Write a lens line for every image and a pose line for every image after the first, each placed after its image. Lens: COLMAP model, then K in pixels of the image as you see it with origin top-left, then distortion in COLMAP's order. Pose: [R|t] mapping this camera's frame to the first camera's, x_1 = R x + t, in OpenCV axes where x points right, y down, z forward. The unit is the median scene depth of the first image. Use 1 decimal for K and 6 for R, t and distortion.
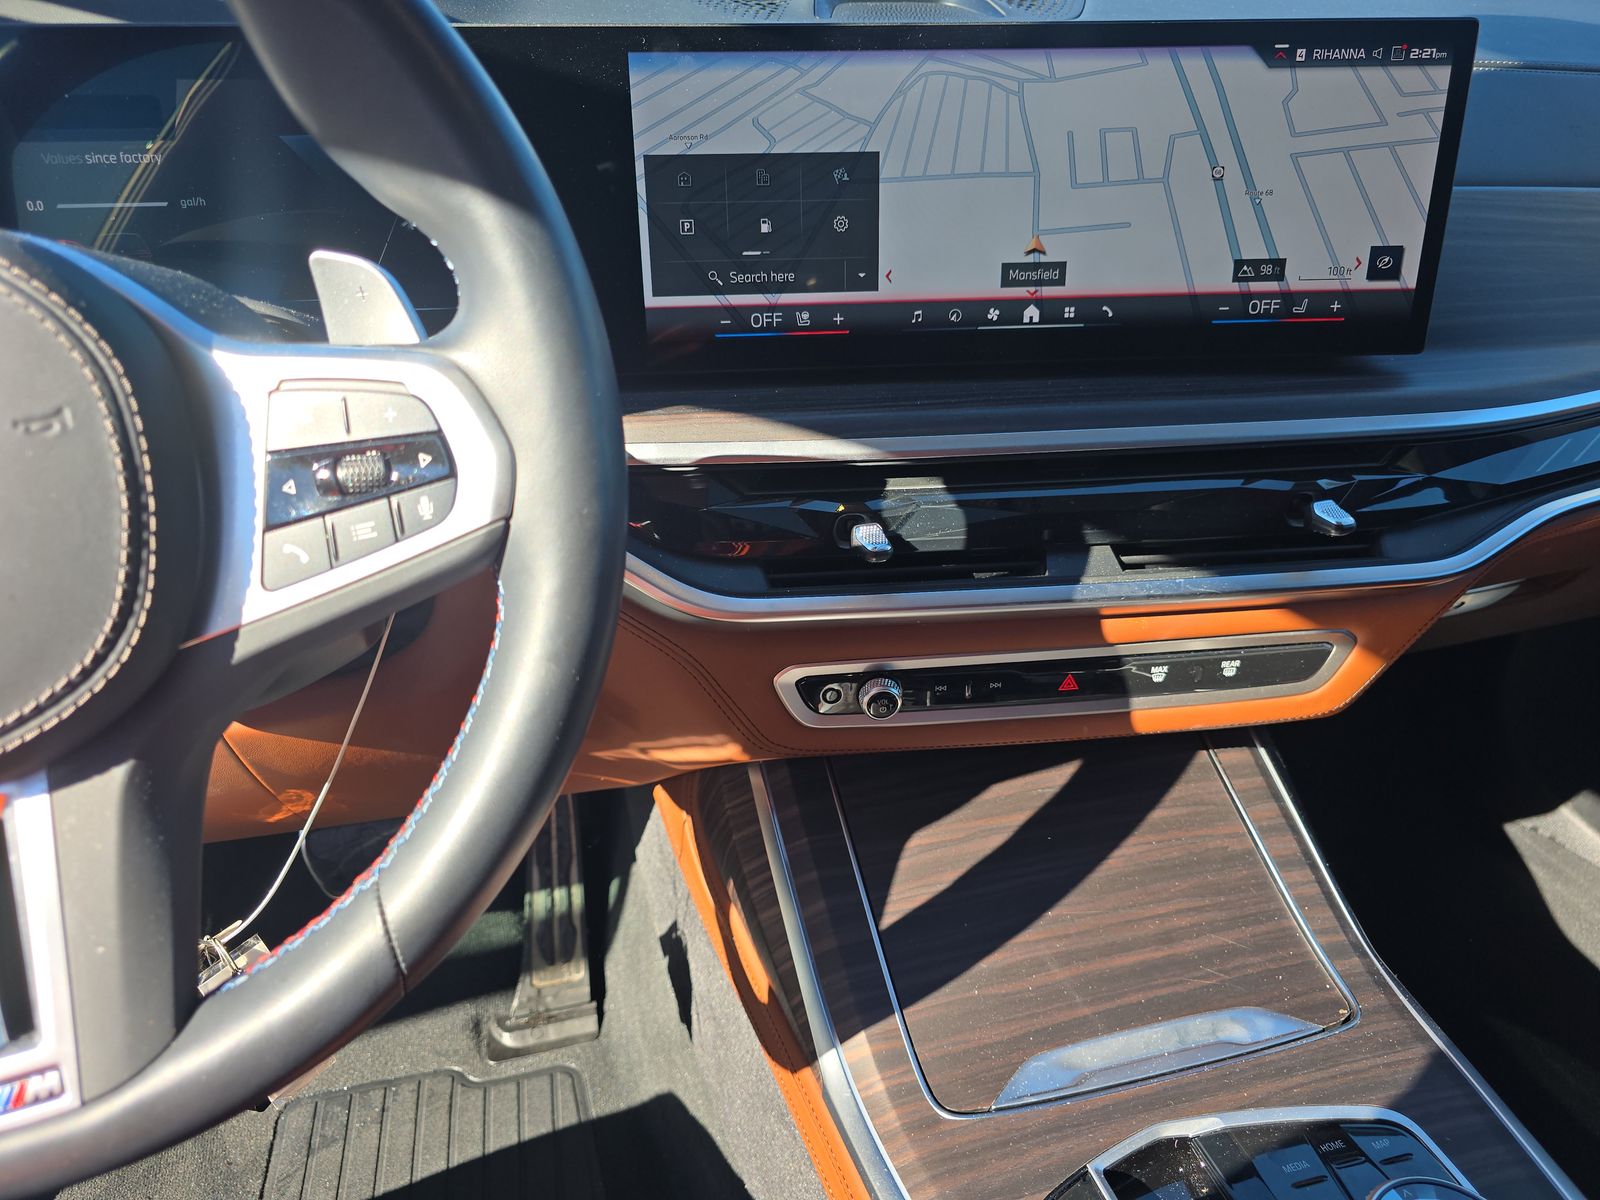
lens RADIAL K [[1085.2, 0, 801.5], [0, 1085.2, 653.2], [0, 0, 1]] dist [0.038344, -0.048100]
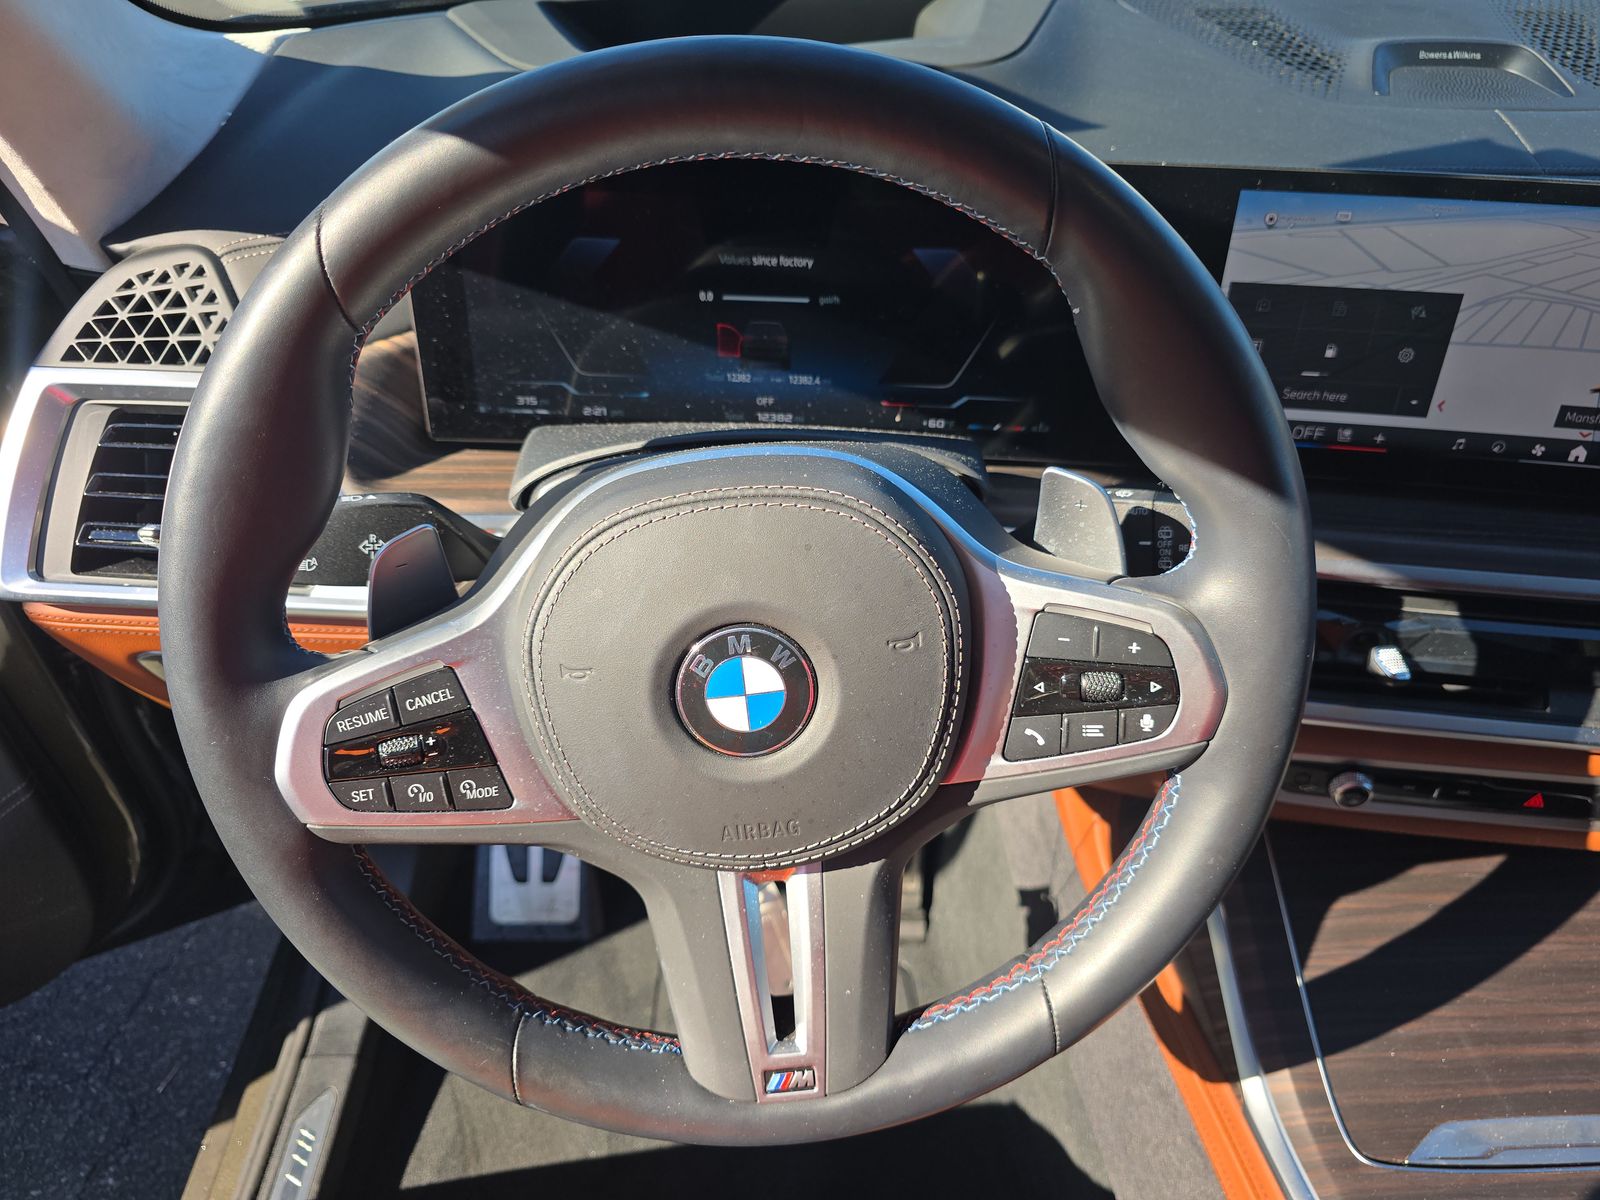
lens RADIAL K [[1085.2, 0, 801.5], [0, 1085.2, 653.2], [0, 0, 1]] dist [0.038344, -0.048100]
pose [[0.975544, 0.142722, -0.167164, -0.313290], [-0.115409, 0.979842, 0.163064, -0.216414], [0.187067, -0.139783, 0.972351, -0.170193]]
